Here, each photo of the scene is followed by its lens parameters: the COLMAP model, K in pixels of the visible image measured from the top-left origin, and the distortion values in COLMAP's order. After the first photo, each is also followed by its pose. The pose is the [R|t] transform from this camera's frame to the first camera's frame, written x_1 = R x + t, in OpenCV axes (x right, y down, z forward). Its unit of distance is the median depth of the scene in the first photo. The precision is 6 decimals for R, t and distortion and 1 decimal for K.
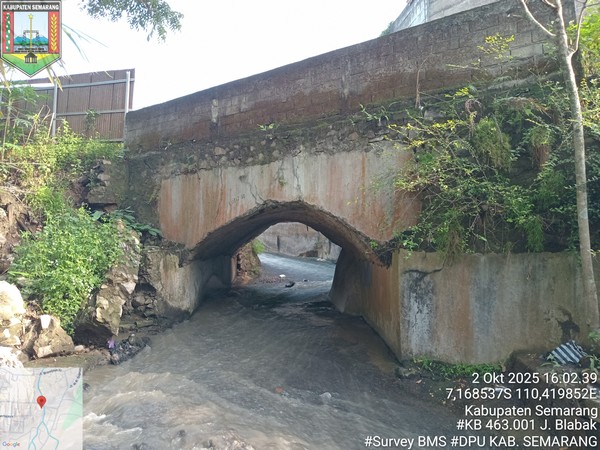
lens RADIAL K [[439.6, 0, 300.9], [0, 439.6, 225.9], [0, 0, 1]] dist [-0.007352, -0.007654]
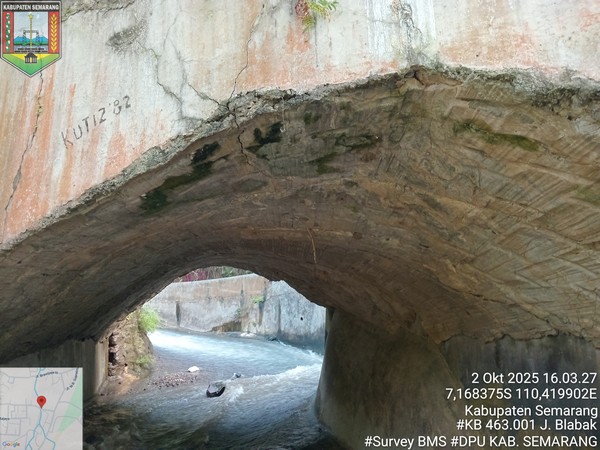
lens RADIAL K [[439.6, 0, 298.0], [0, 439.6, 222.3], [0, 0, 1]] dist [-0.007352, -0.007654]
pose [[0.969762, 0.002954, 0.244033, -0.051089], [0.036927, 0.986638, -0.158687, 0.021492], [-0.241241, 0.162900, 0.956695, 0.398476]]
